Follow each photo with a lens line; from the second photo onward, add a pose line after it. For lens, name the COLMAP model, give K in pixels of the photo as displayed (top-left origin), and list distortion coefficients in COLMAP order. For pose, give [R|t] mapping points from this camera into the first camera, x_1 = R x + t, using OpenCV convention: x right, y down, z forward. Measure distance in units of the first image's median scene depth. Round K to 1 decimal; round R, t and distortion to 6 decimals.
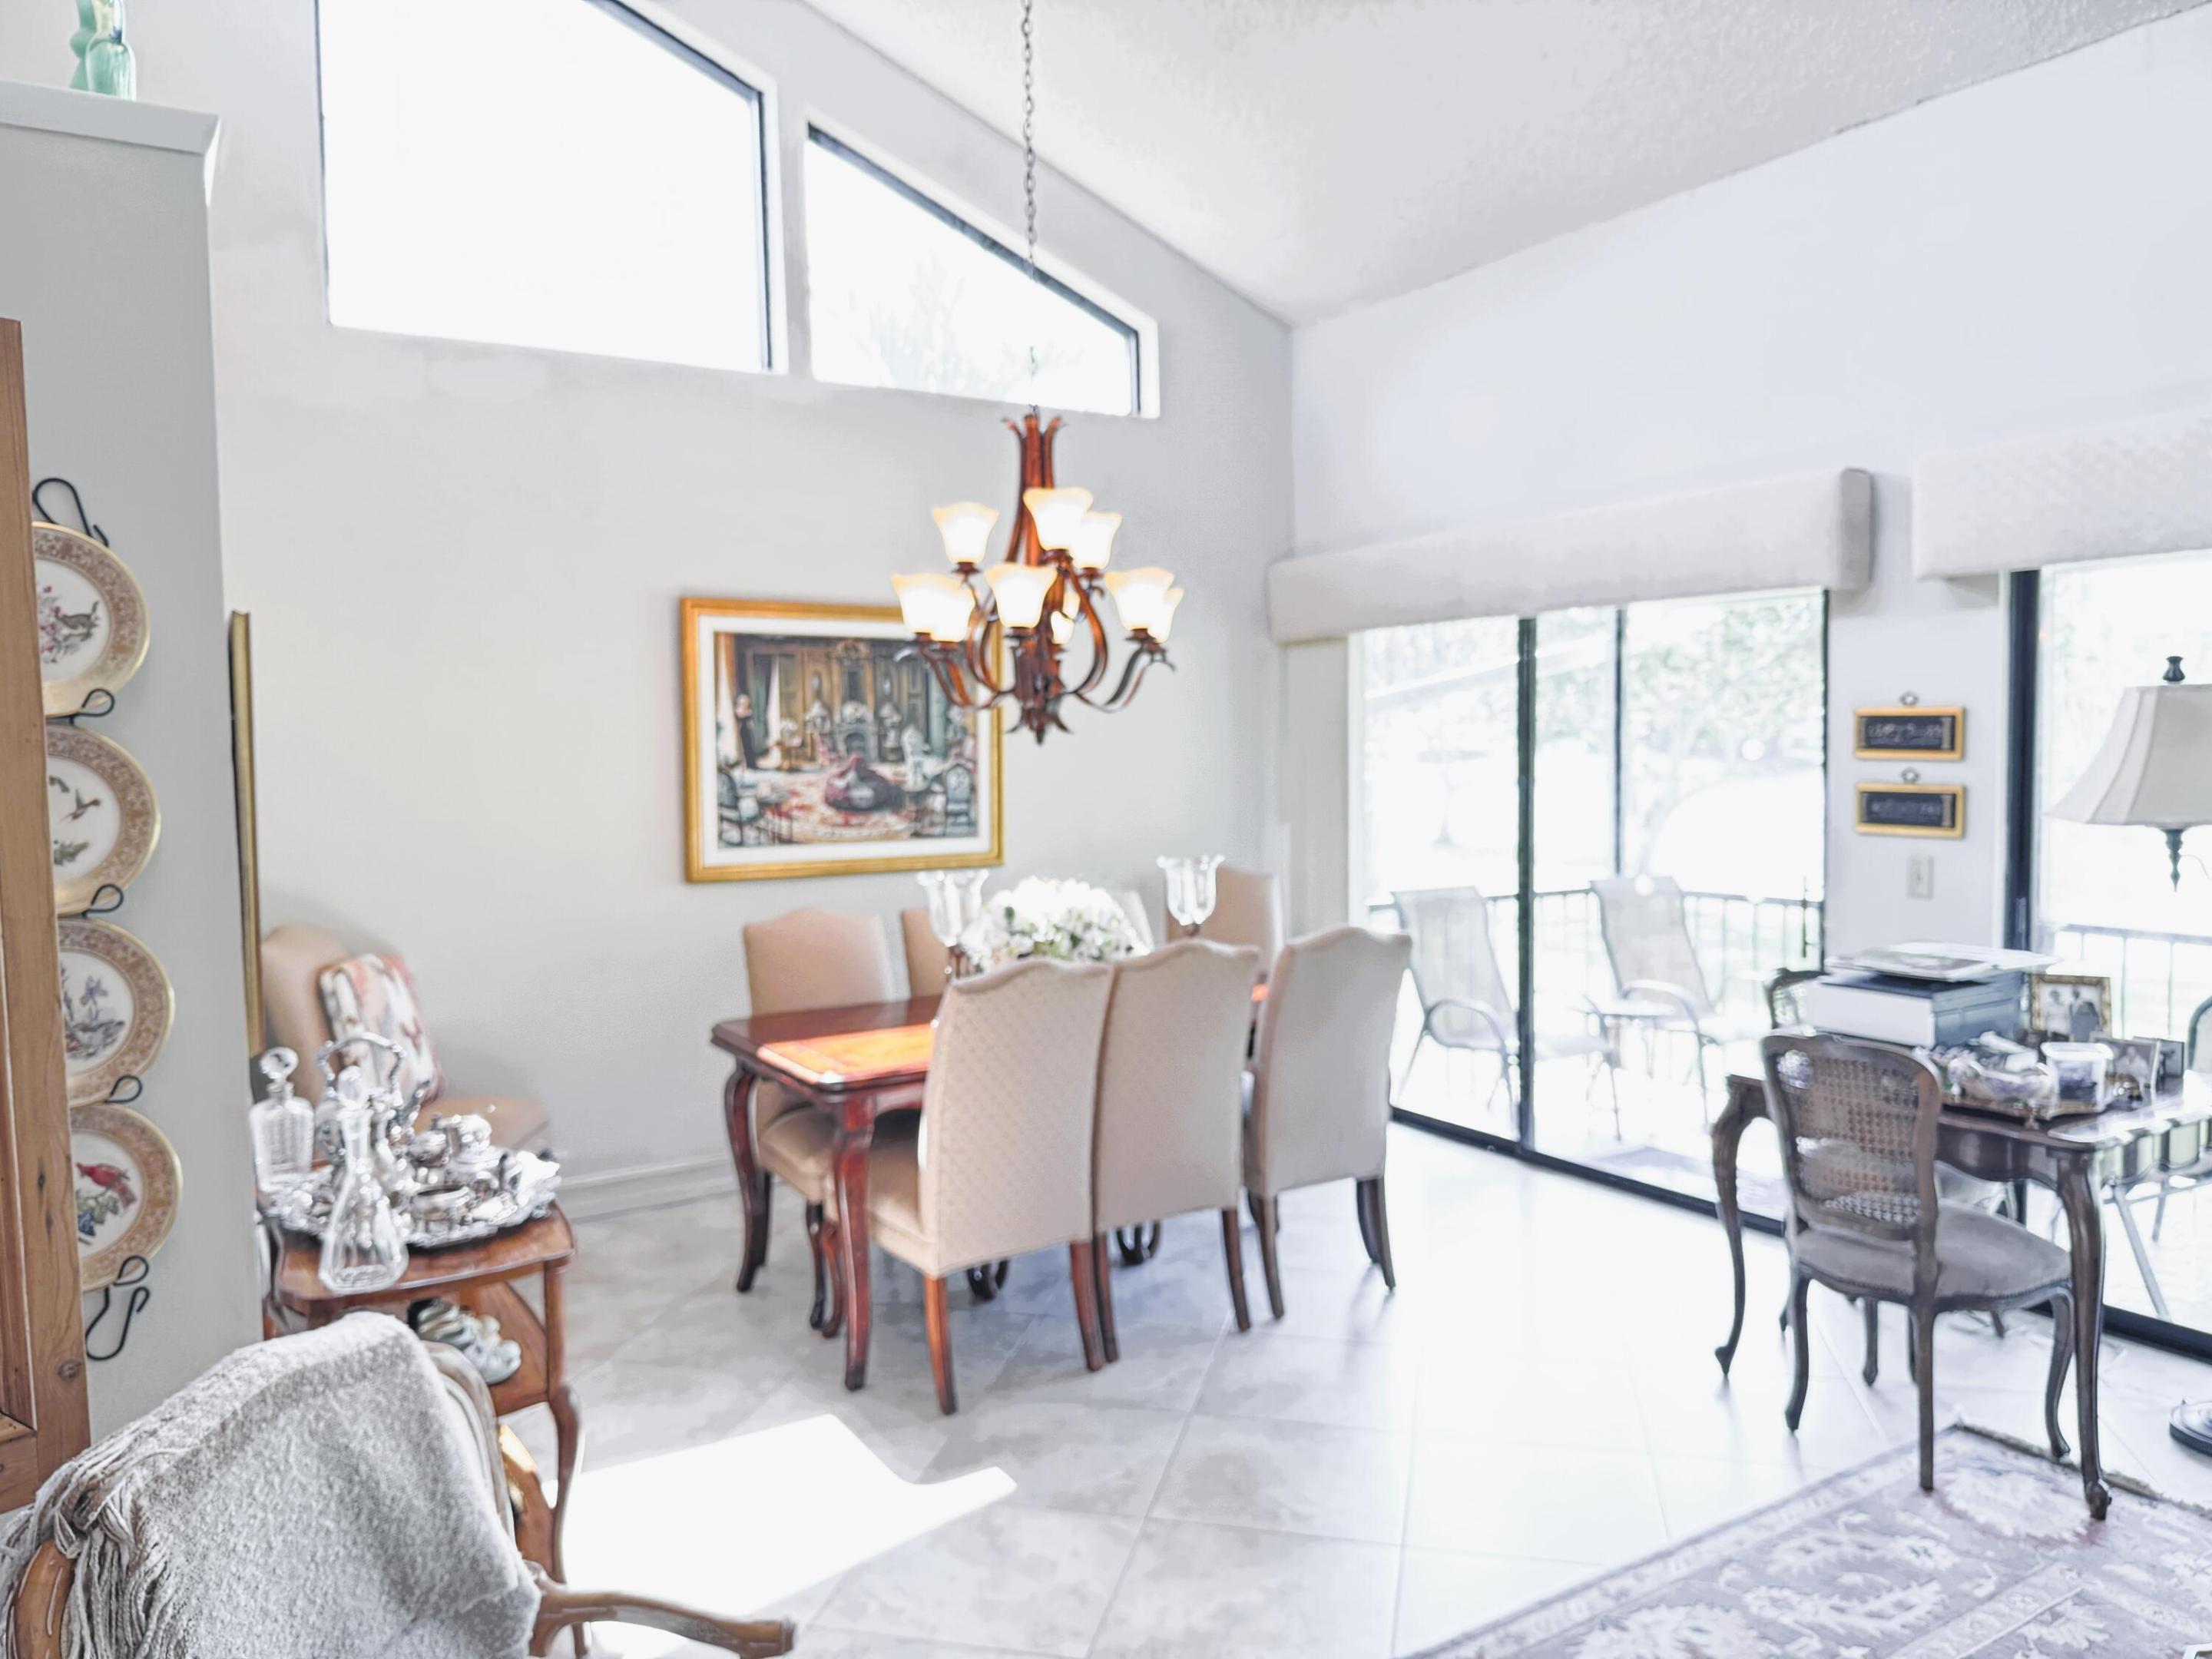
lens RADIAL K [[1566.3, 0, 1089.8], [0, 1566.3, 818.6], [0, 0, 1]] dist [0.074620, -0.101470]
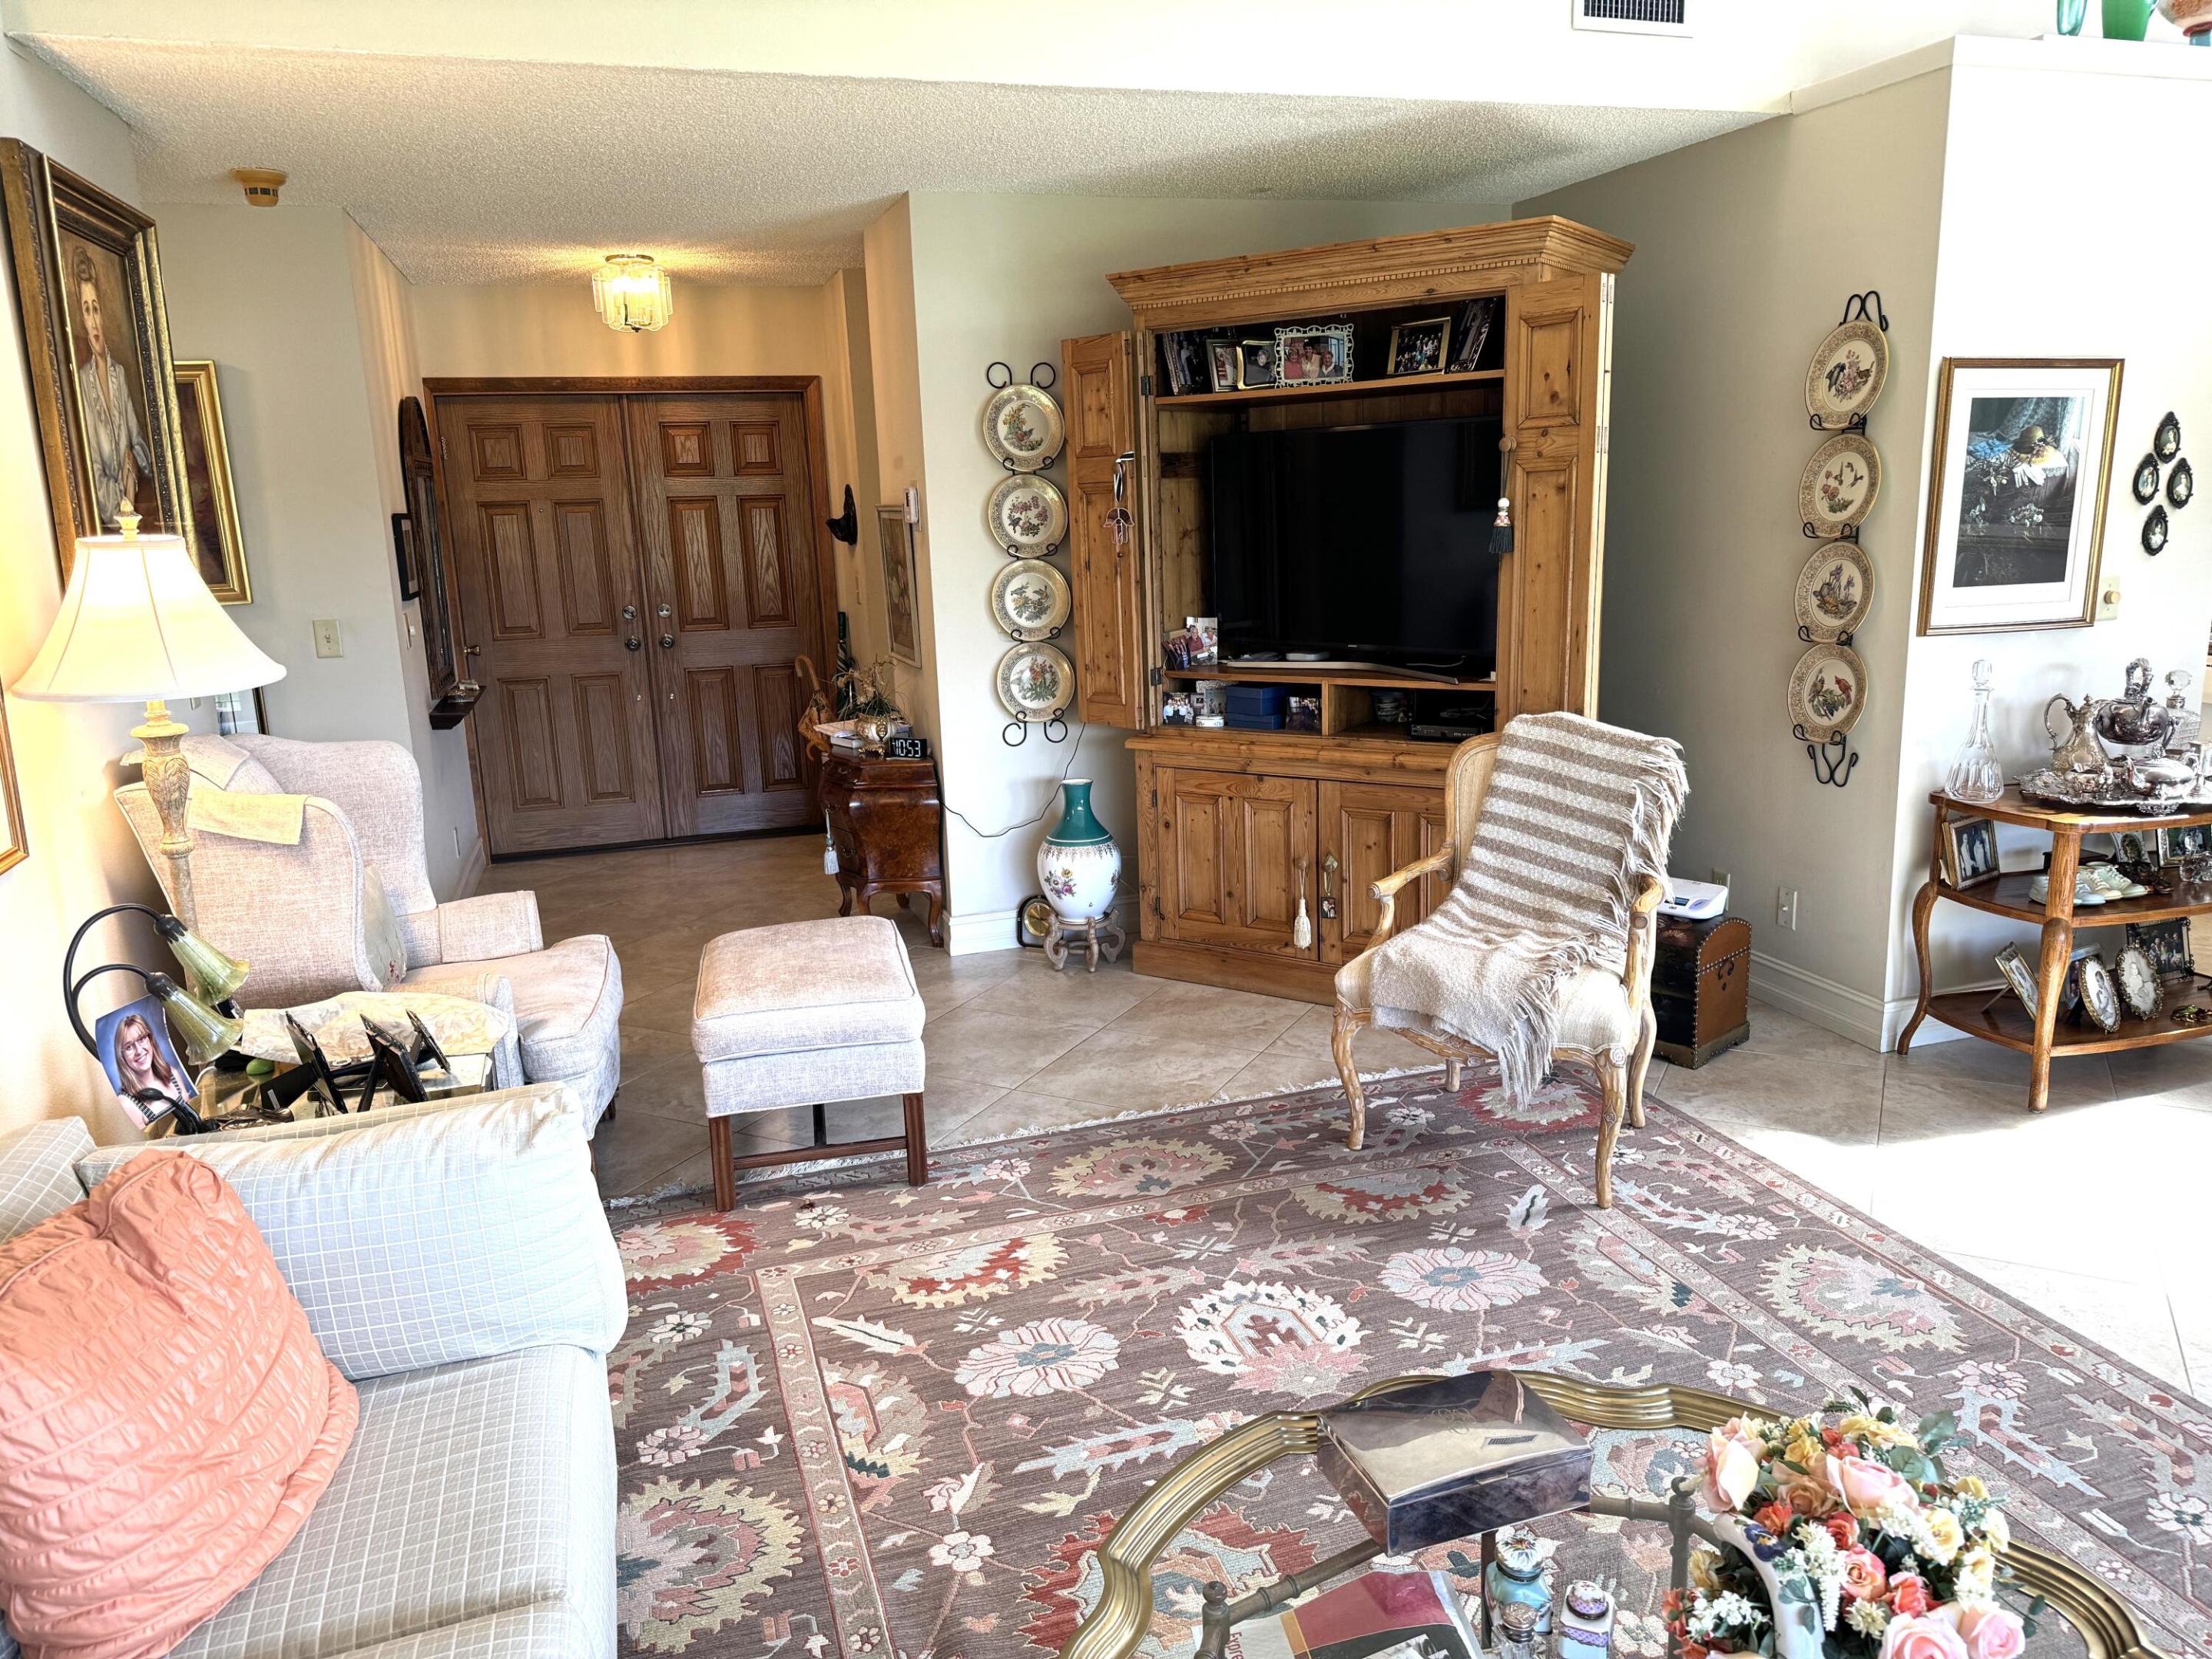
lens RADIAL K [[1566.3, 0, 1108.4], [0, 1566.3, 835.4], [0, 0, 1]] dist [0.074620, -0.101470]
pose [[-0.224862, 0.233103, -0.946097, 0.736903], [-0.017539, 0.969837, 0.243121, -0.020937], [0.974233, 0.071262, -0.213992, 0.313318]]
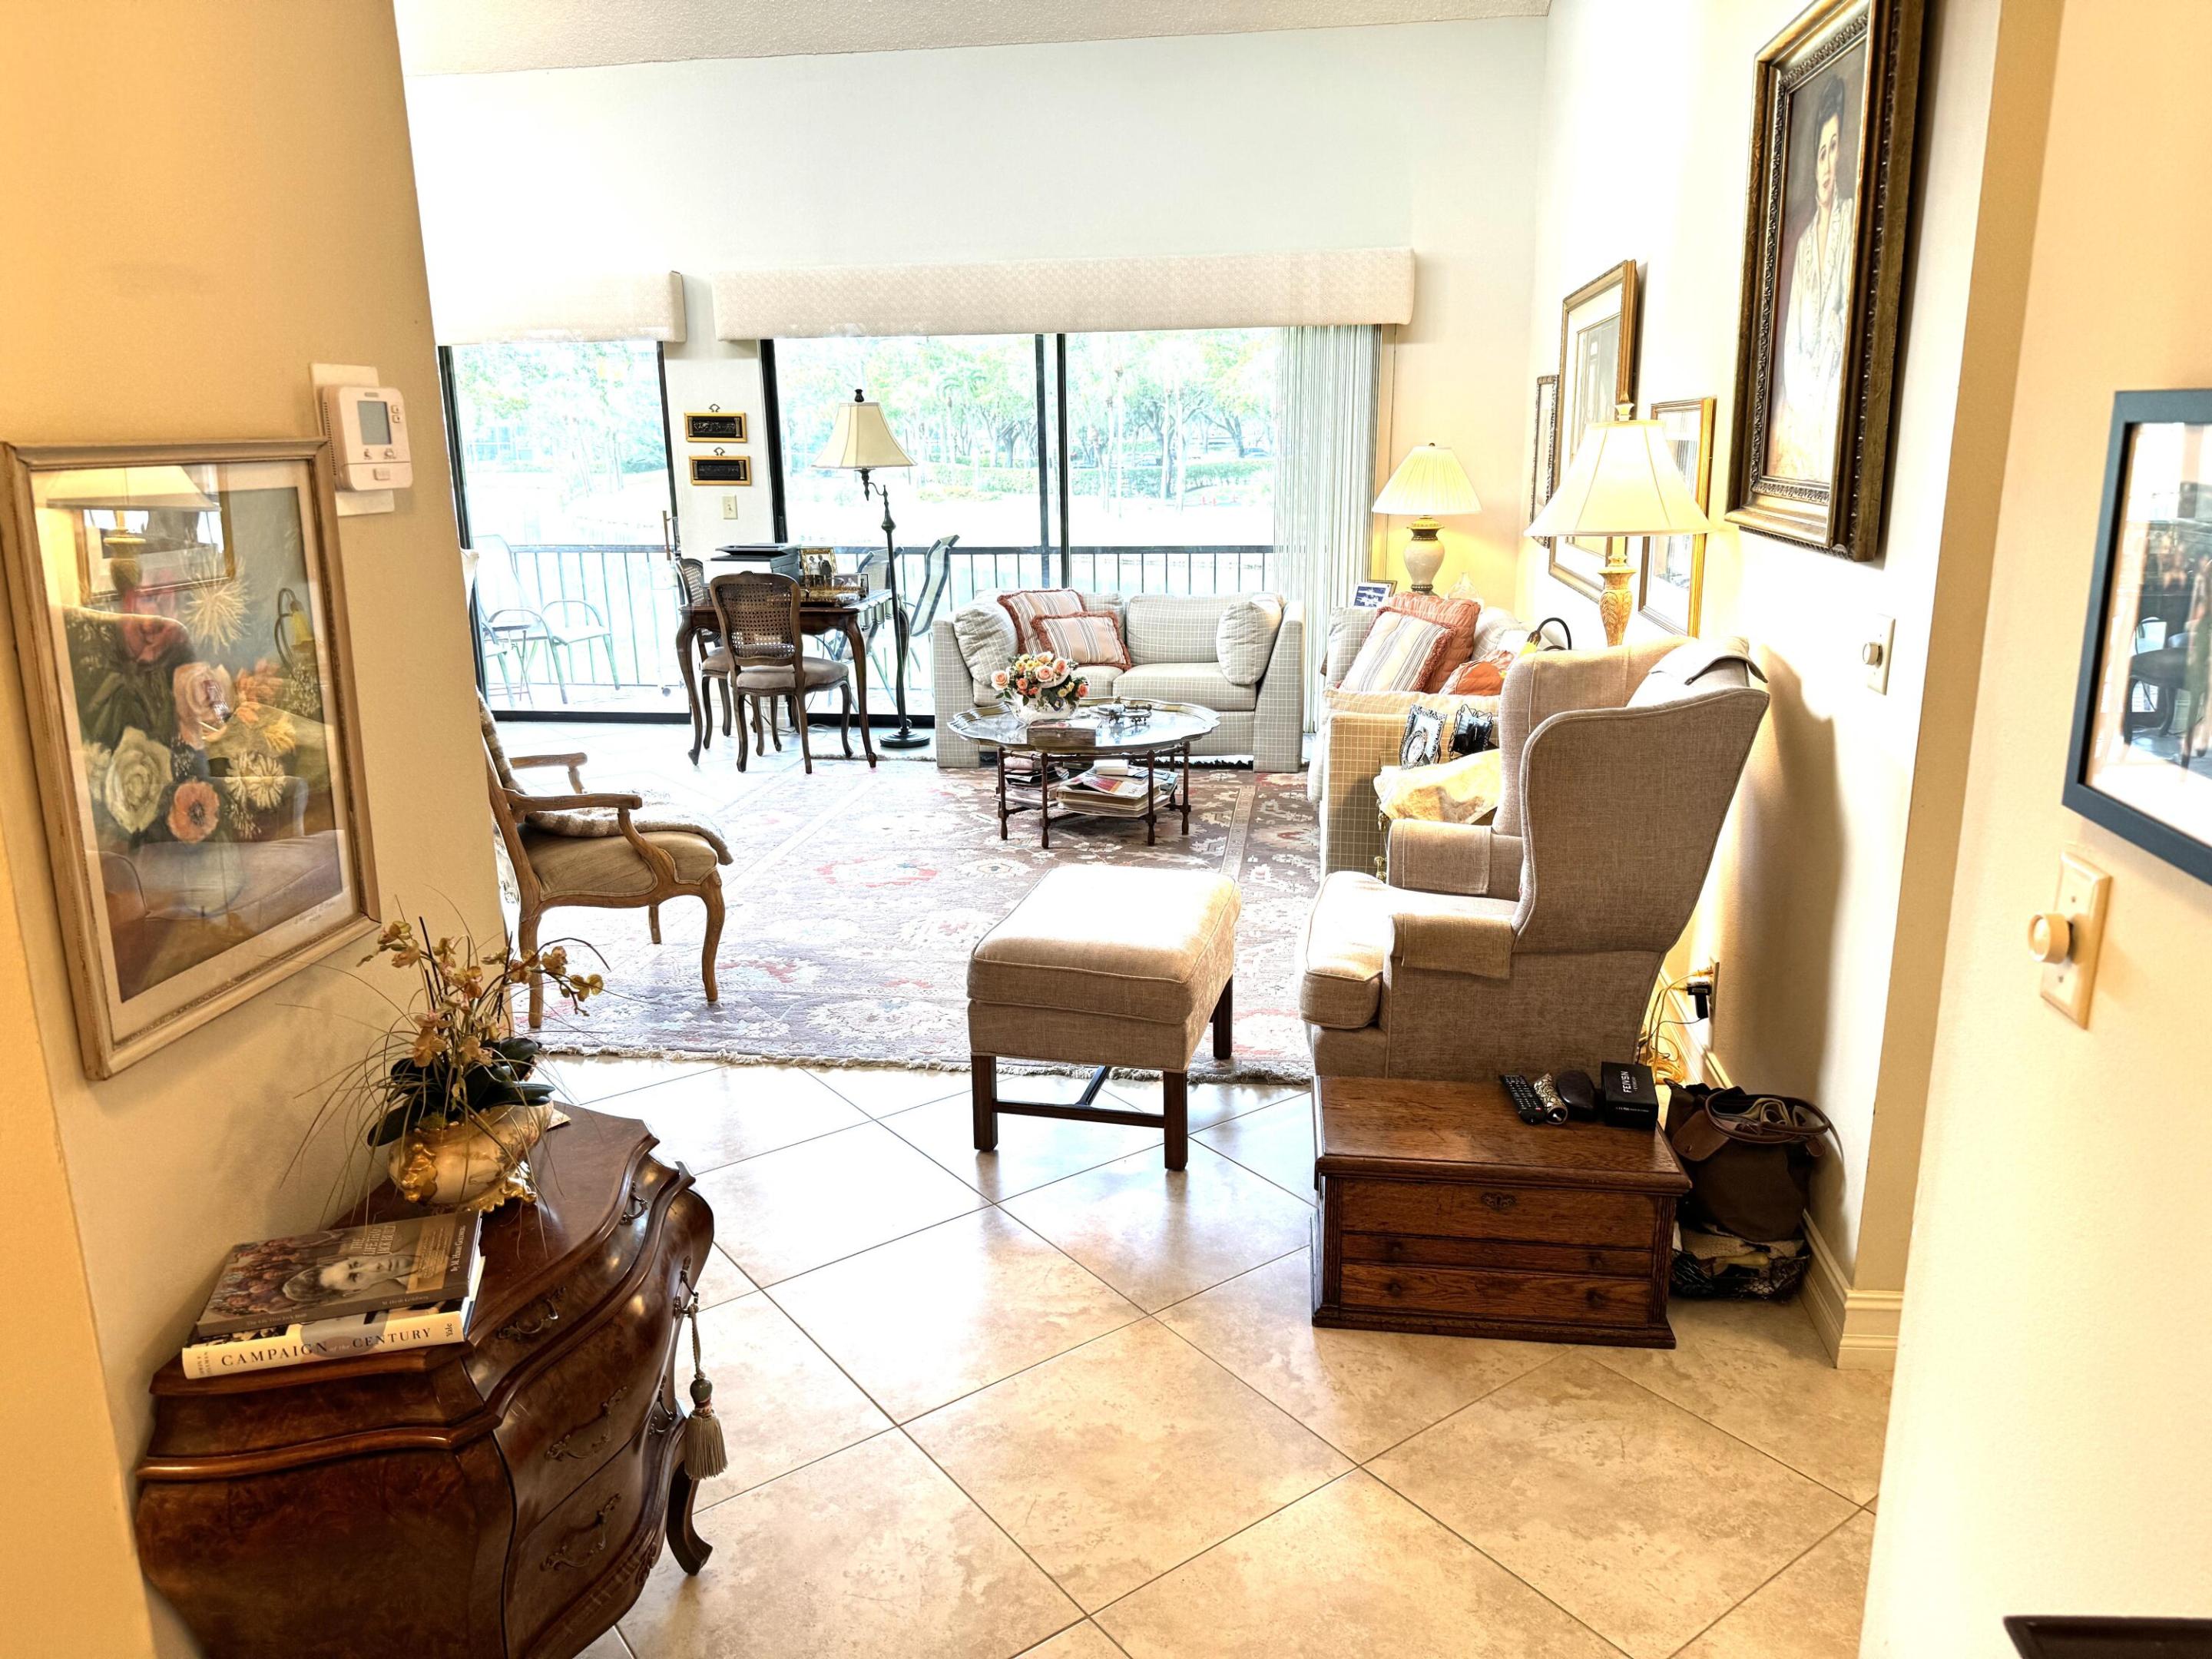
lens RADIAL K [[1566.3, 0, 1108.3], [0, 1566.3, 807.3], [0, 0, 1]] dist [0.074620, -0.101470]
pose [[0.635605, -0.173543, 0.752256, -0.637464], [0.044723, 0.981047, 0.188536, 0.052540], [-0.770718, -0.086191, 0.631320, -0.527078]]
